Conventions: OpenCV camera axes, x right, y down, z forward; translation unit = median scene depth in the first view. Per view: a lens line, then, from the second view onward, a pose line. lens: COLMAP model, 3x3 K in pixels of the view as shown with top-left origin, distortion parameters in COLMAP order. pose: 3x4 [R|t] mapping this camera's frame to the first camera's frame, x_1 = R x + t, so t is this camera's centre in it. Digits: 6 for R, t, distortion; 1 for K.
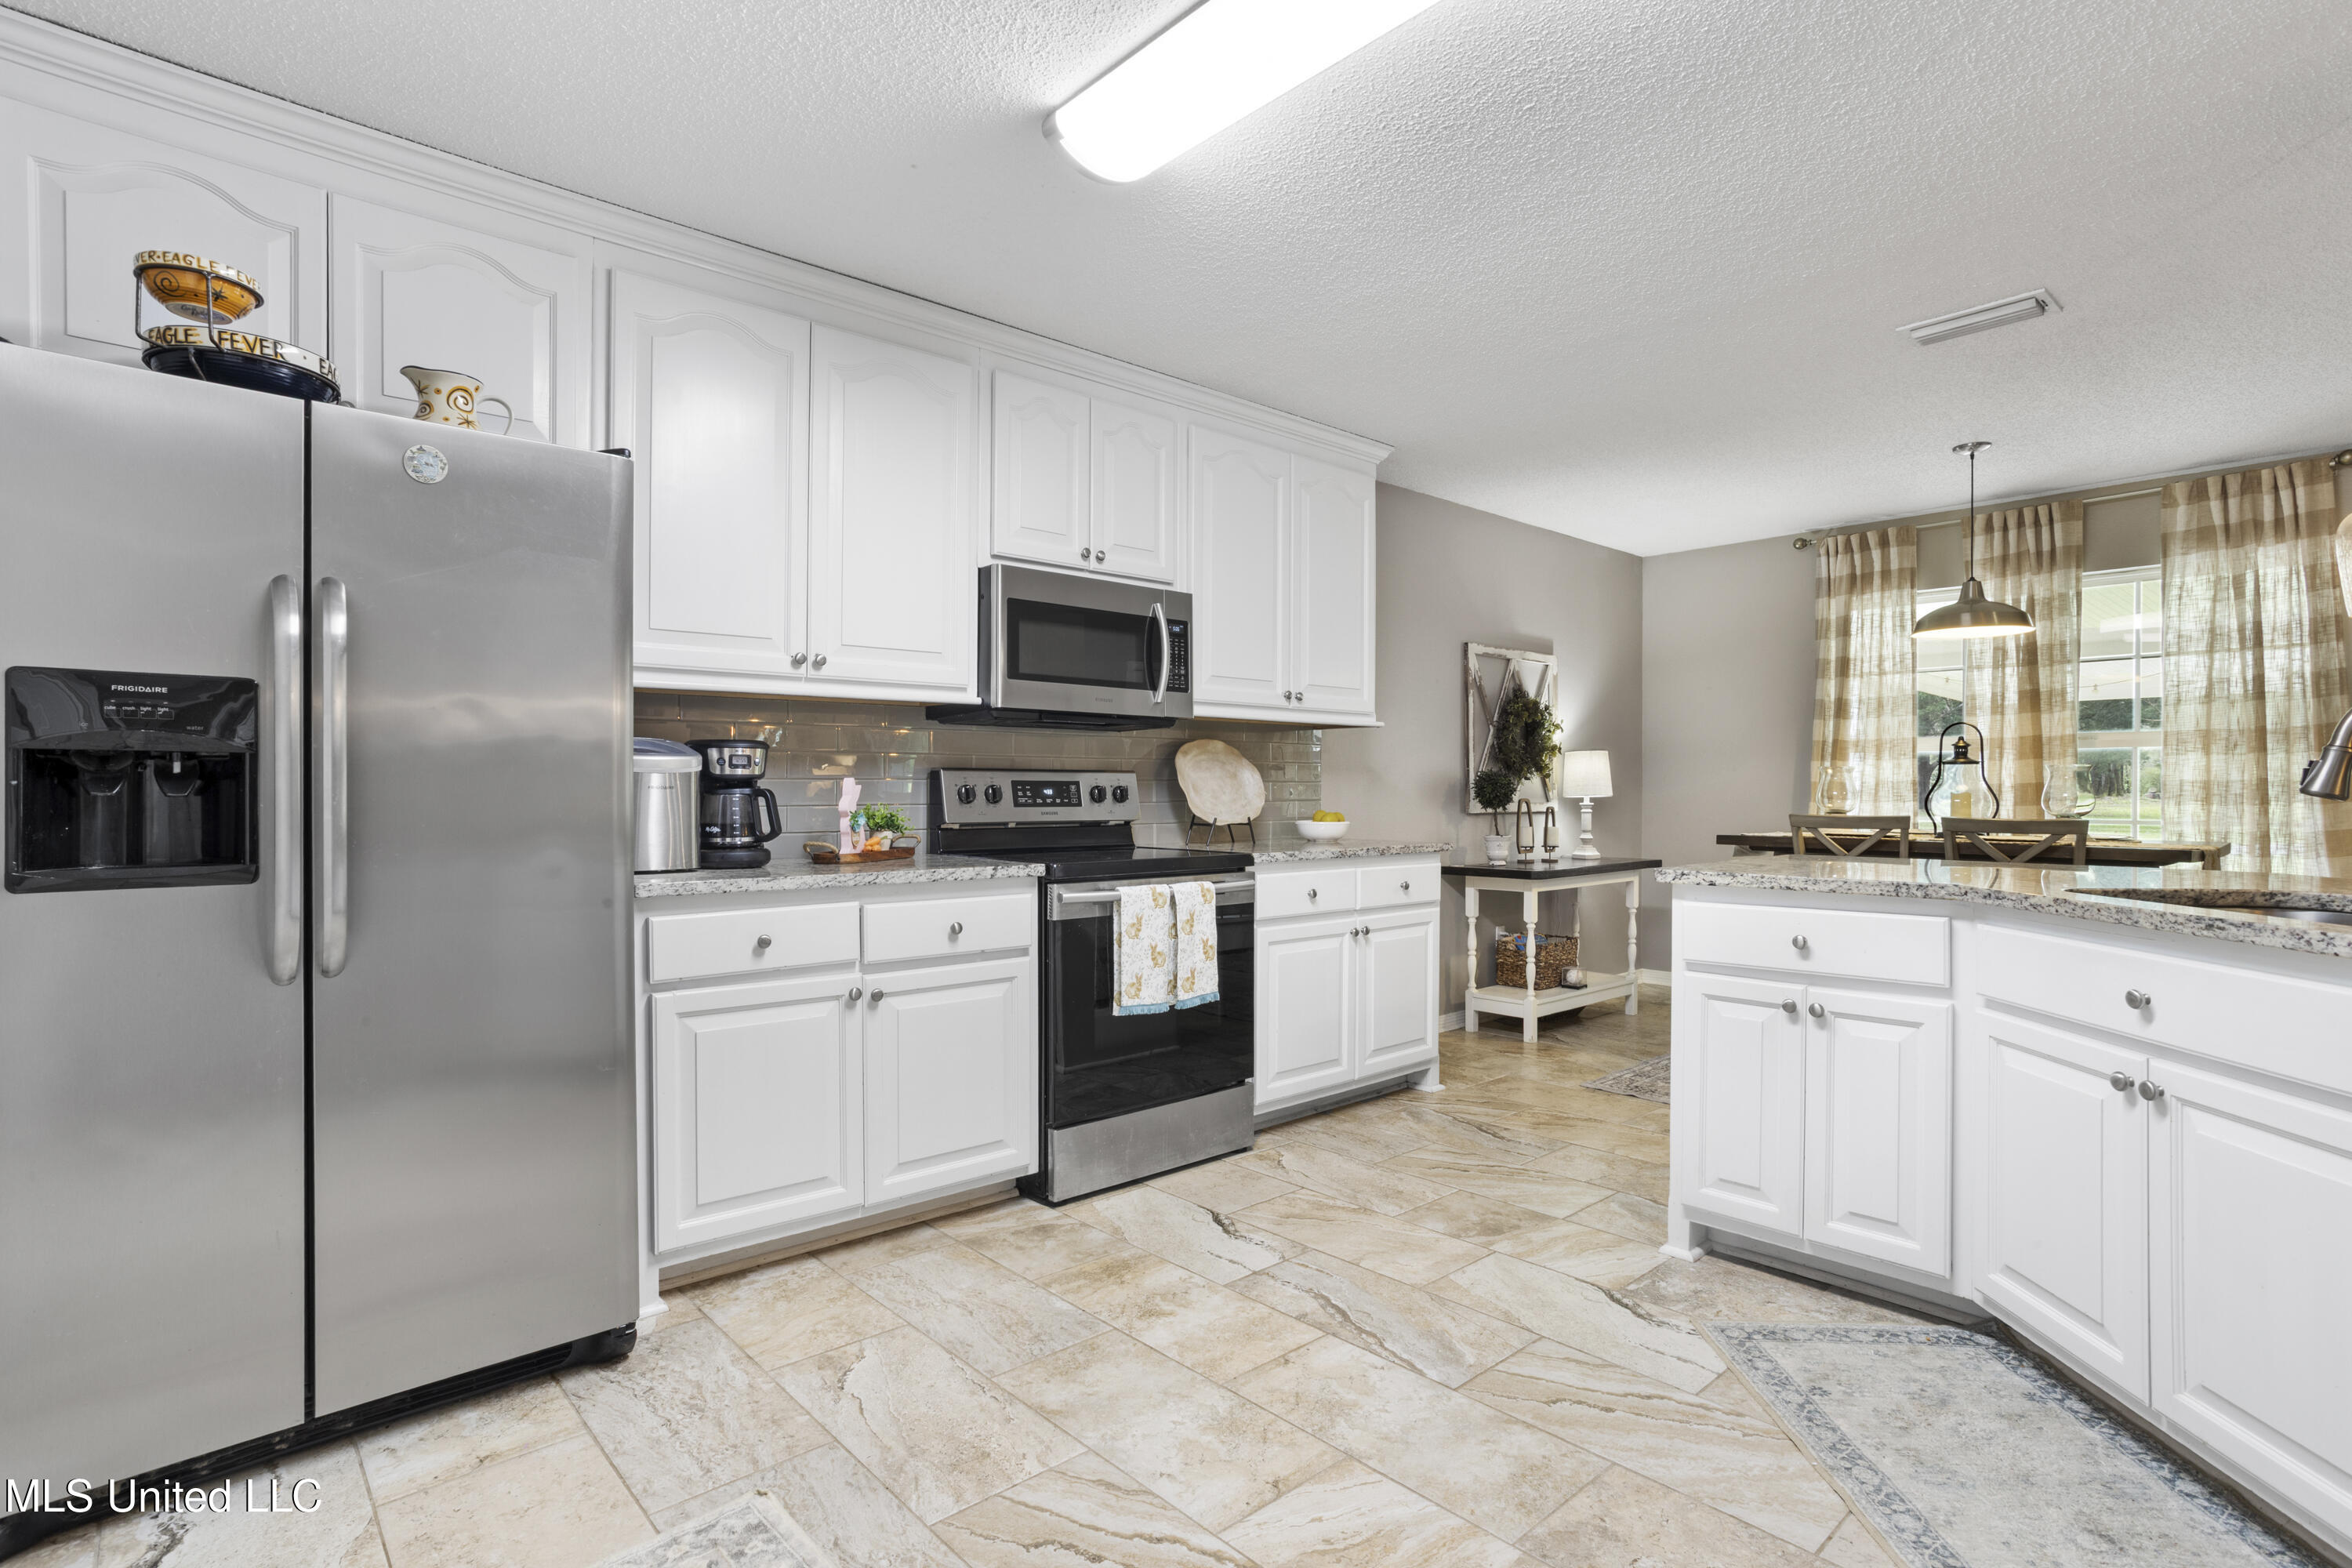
lens RADIAL K [[1143.6, 0, 1147.7], [0, 1143.6, 789.4], [0, 0, 1]] dist [-0.040412, 0.024224]
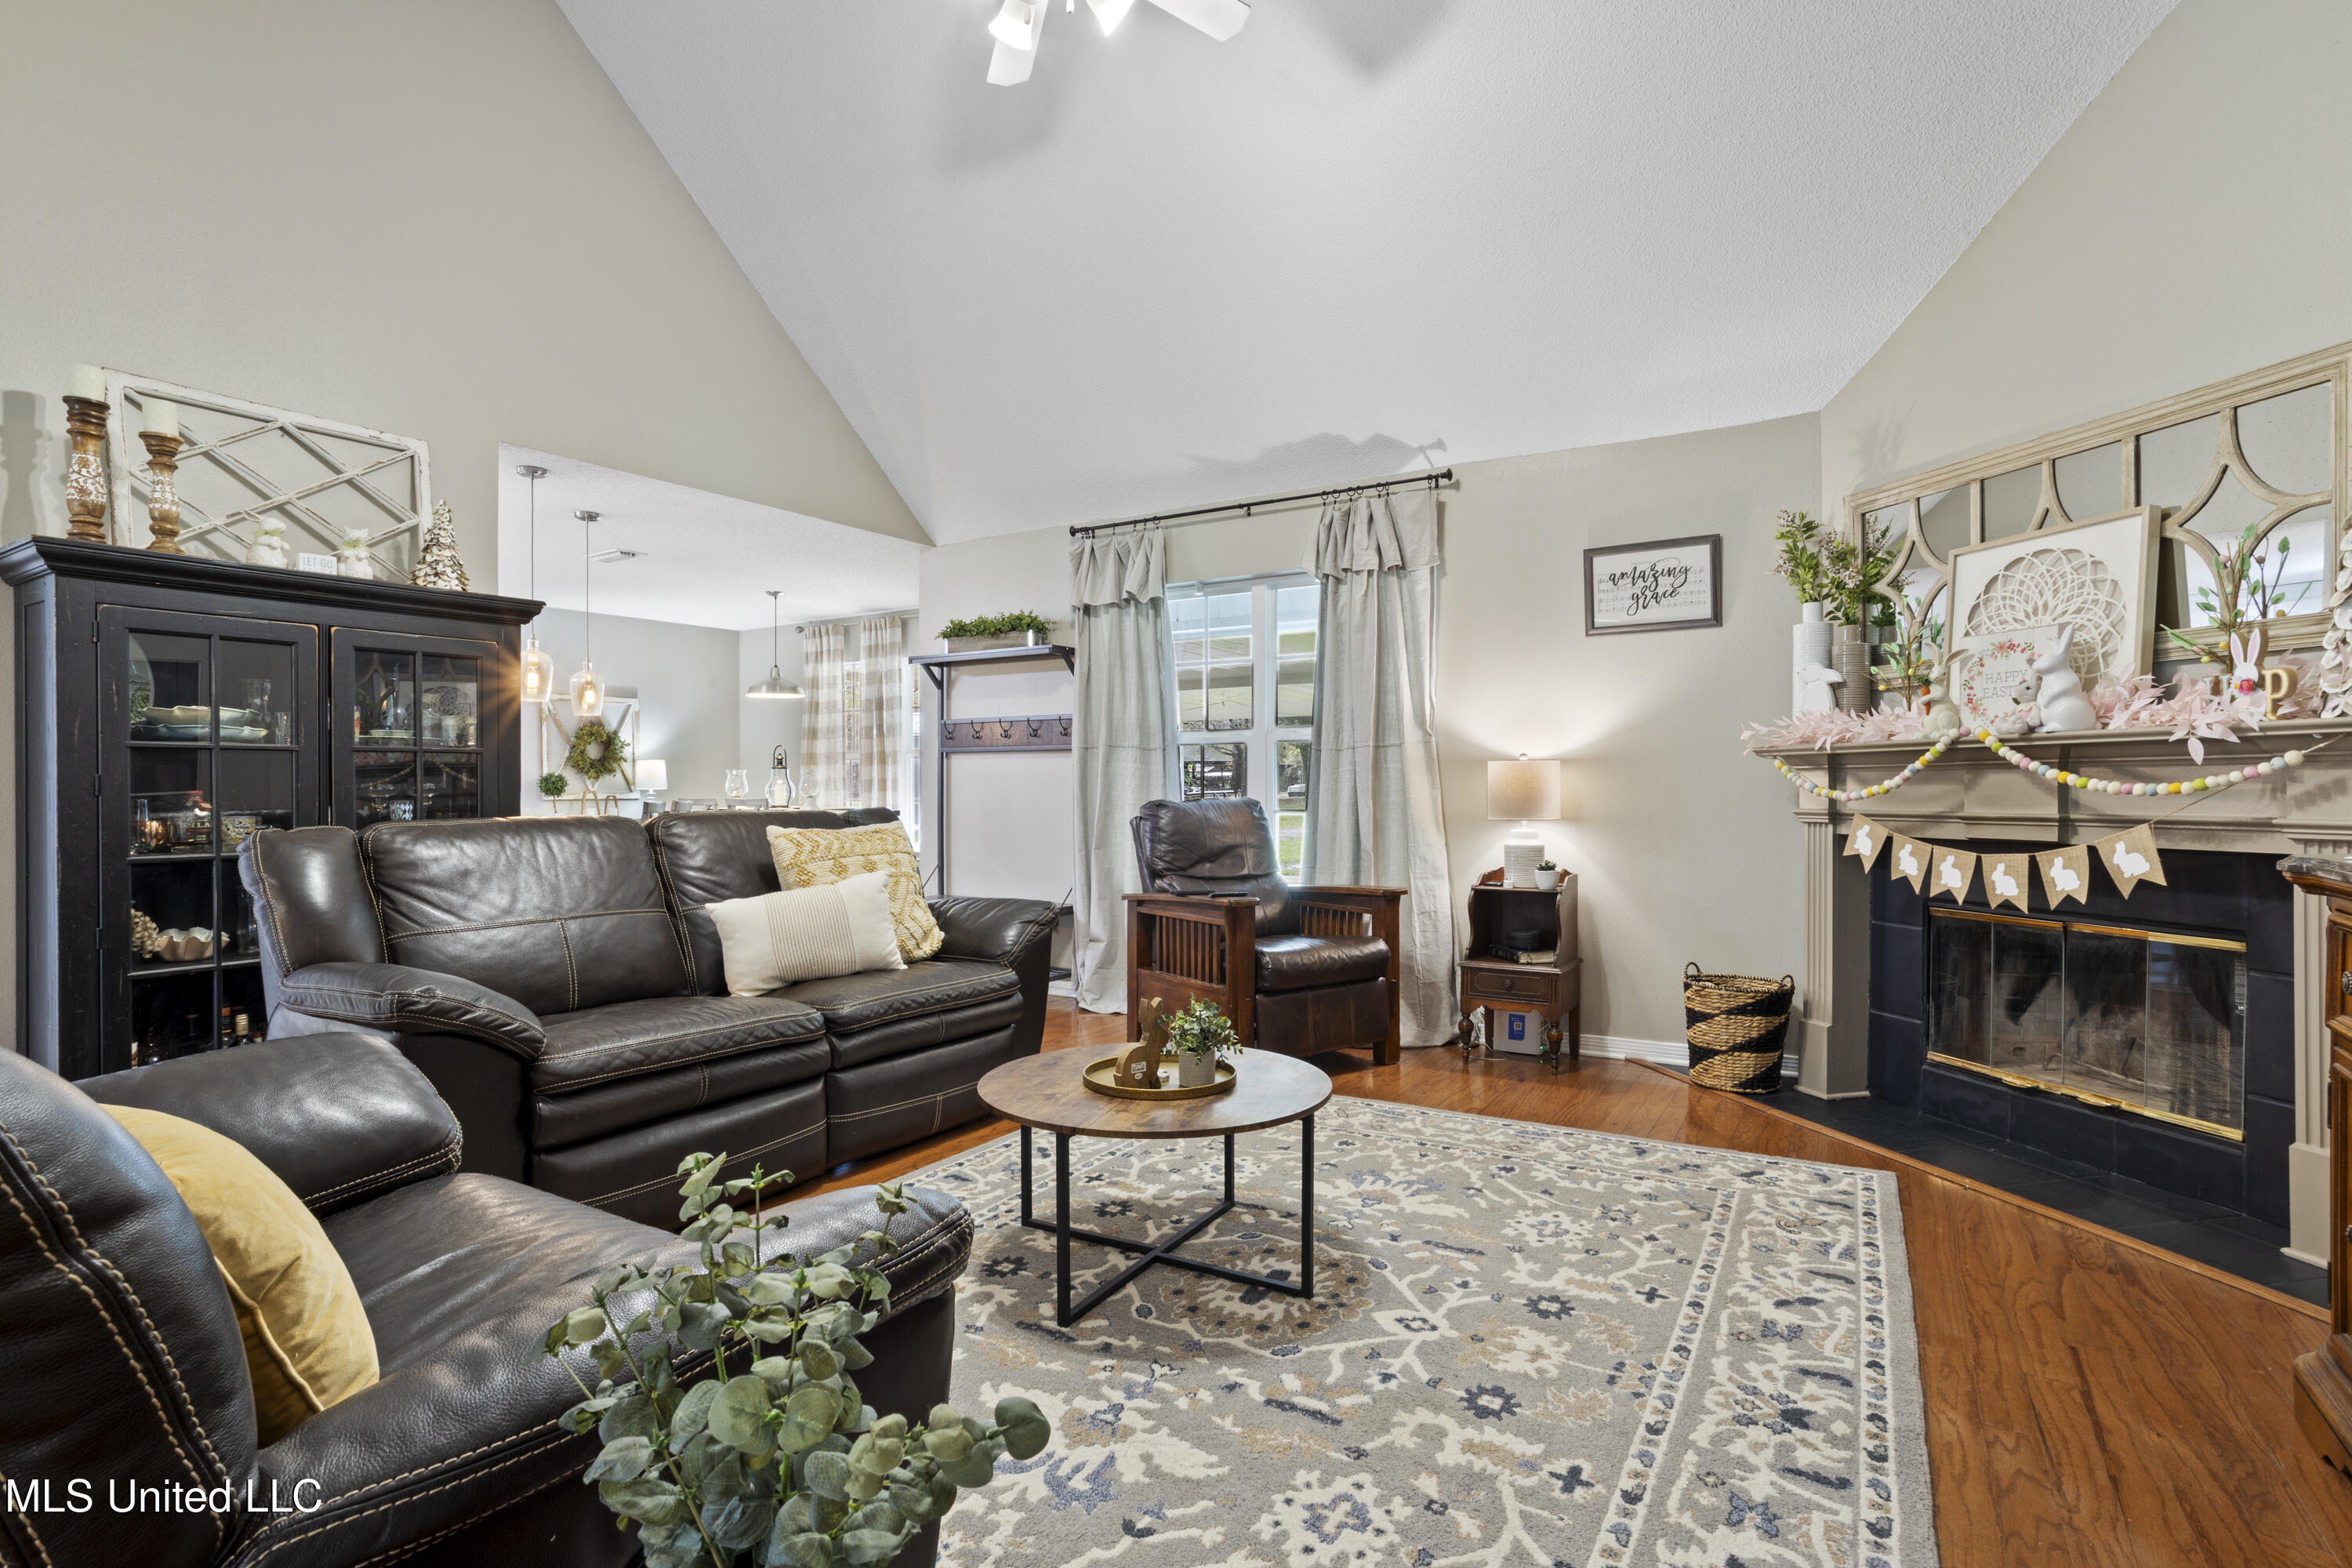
lens RADIAL K [[1143.6, 0, 1168.5], [0, 1143.6, 814.7], [0, 0, 1]] dist [-0.040412, 0.024224]
pose [[0.955771, -0.015387, 0.293709, 0.931284], [0.008149, 0.999633, 0.025850, 0.010218], [-0.293999, -0.022313, 0.955545, -1.085832]]
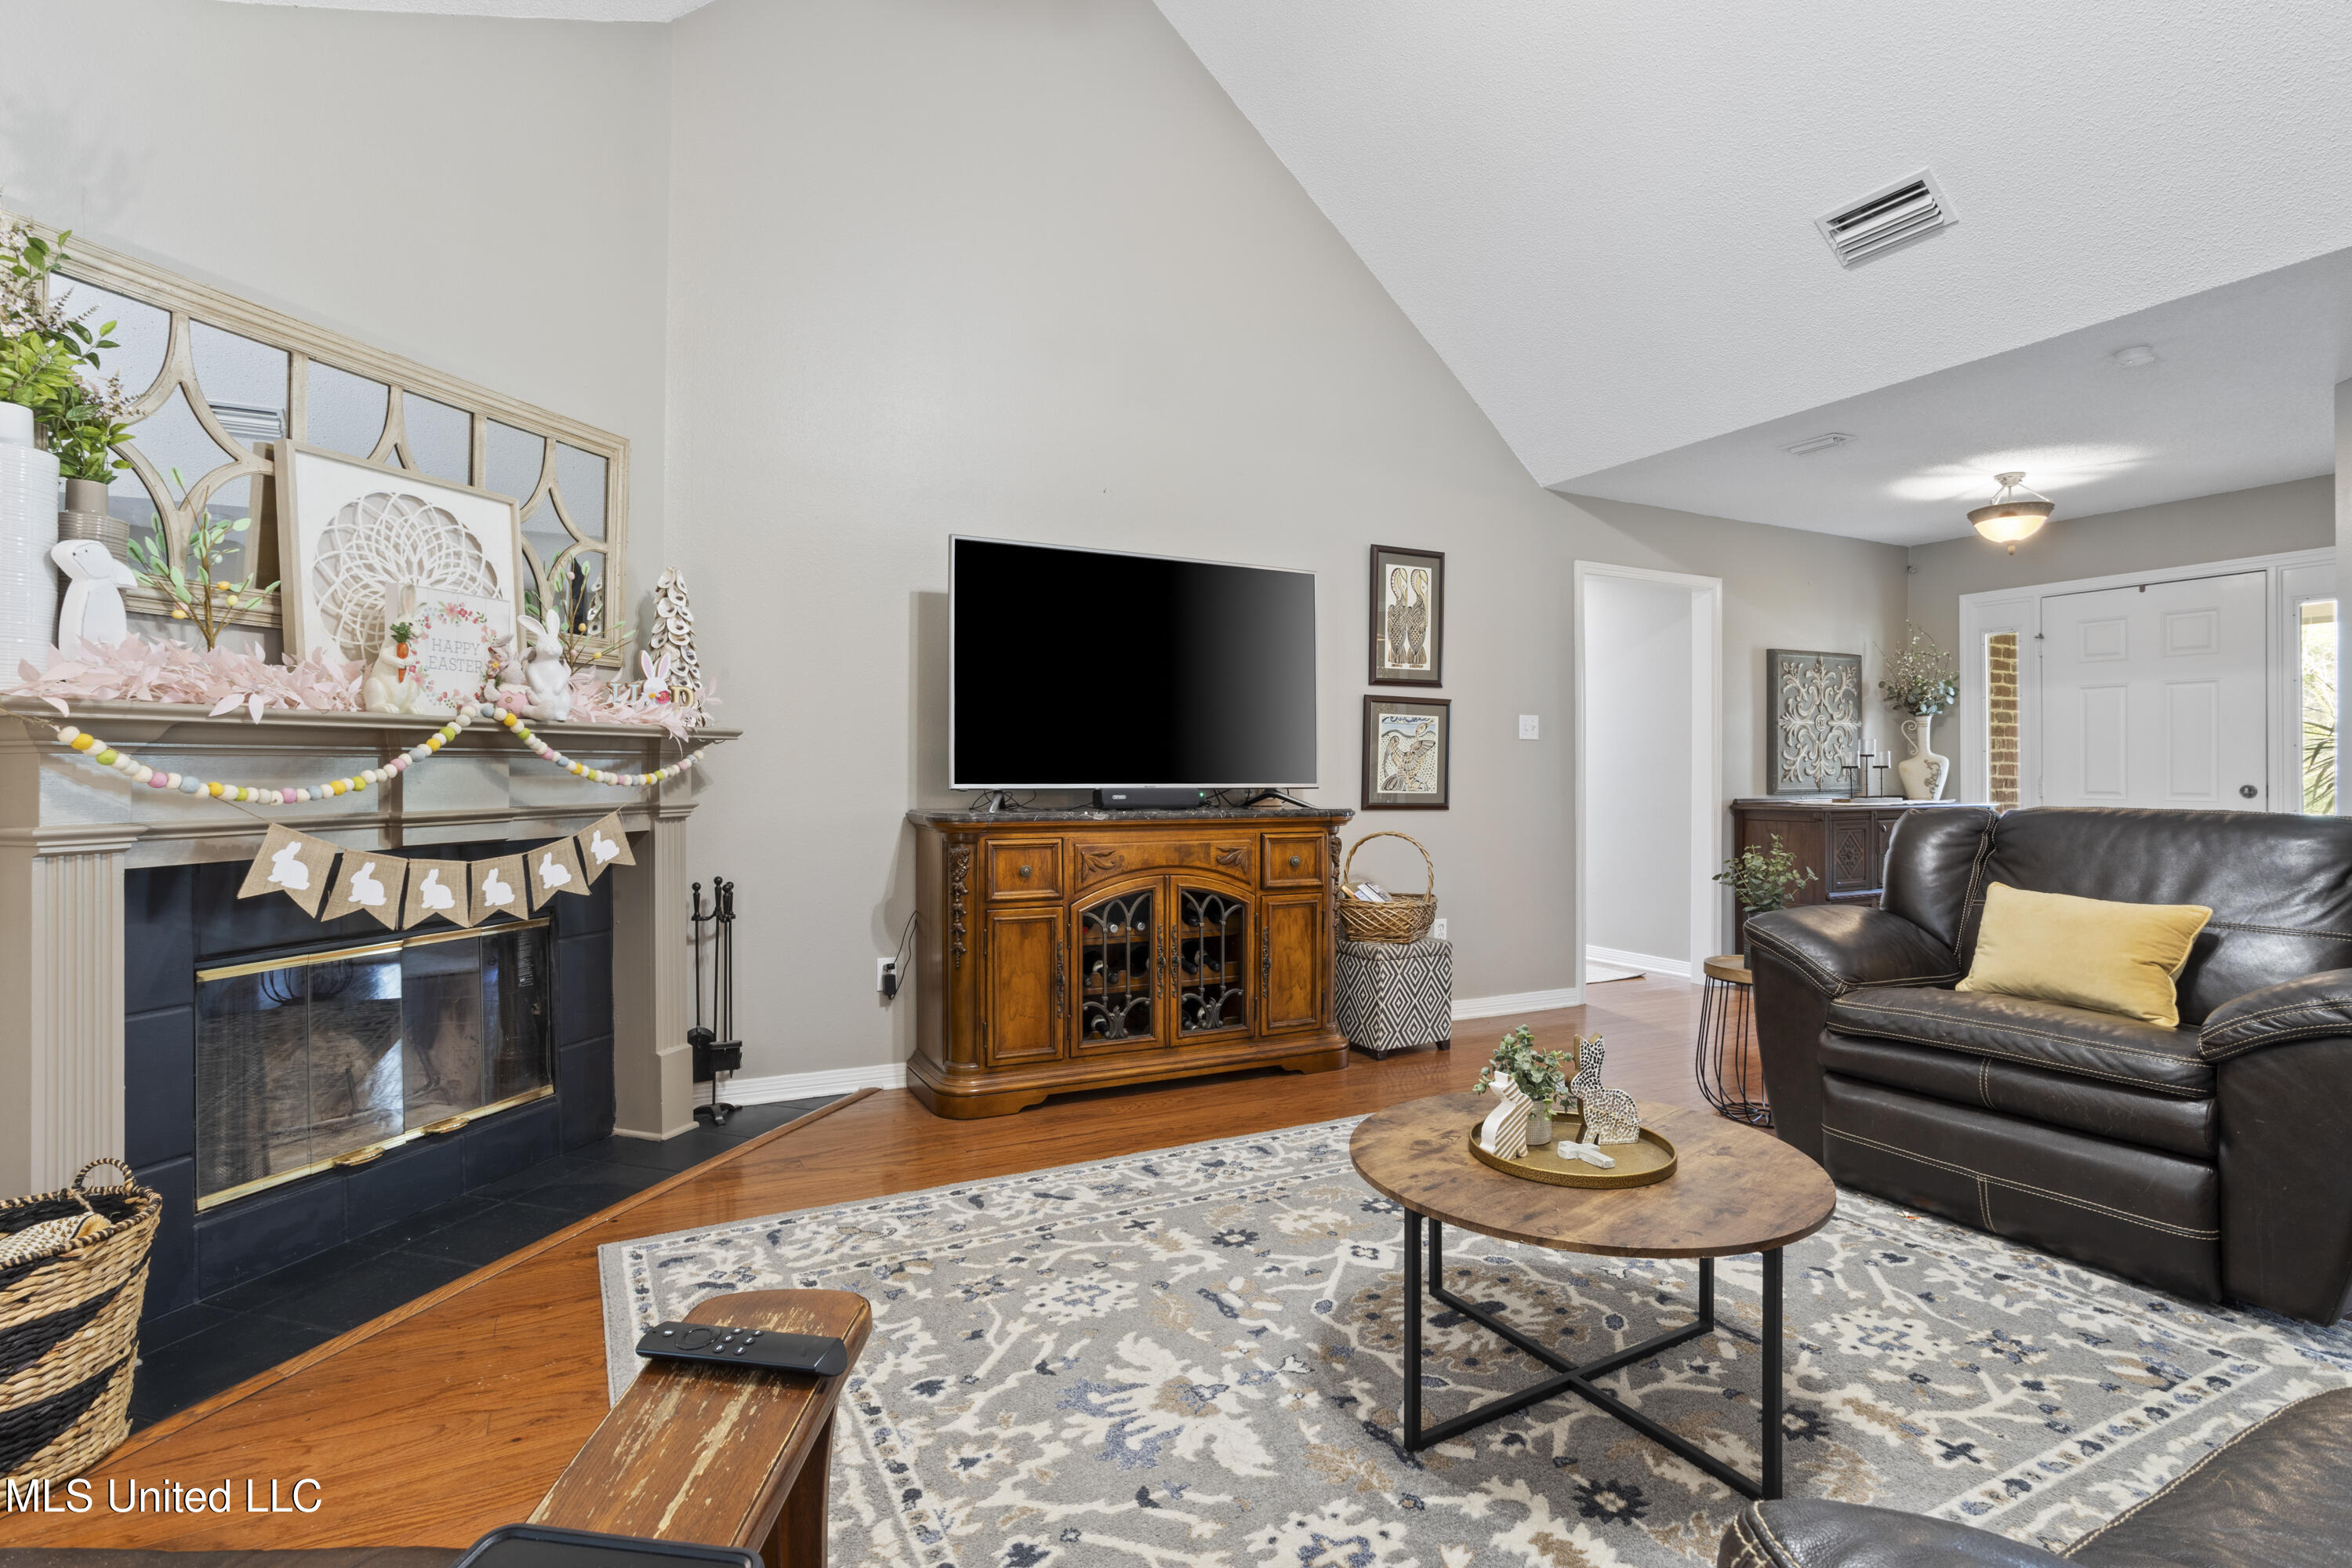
lens RADIAL K [[1143.6, 0, 1173.3], [0, 1143.6, 771.6], [0, 0, 1]] dist [-0.040412, 0.024224]
pose [[-0.971723, -0.003416, 0.236098, 1.184357], [-0.003116, 0.999994, 0.001647, 0.008902], [-0.236102, 0.000865, -0.971728, 0.143263]]
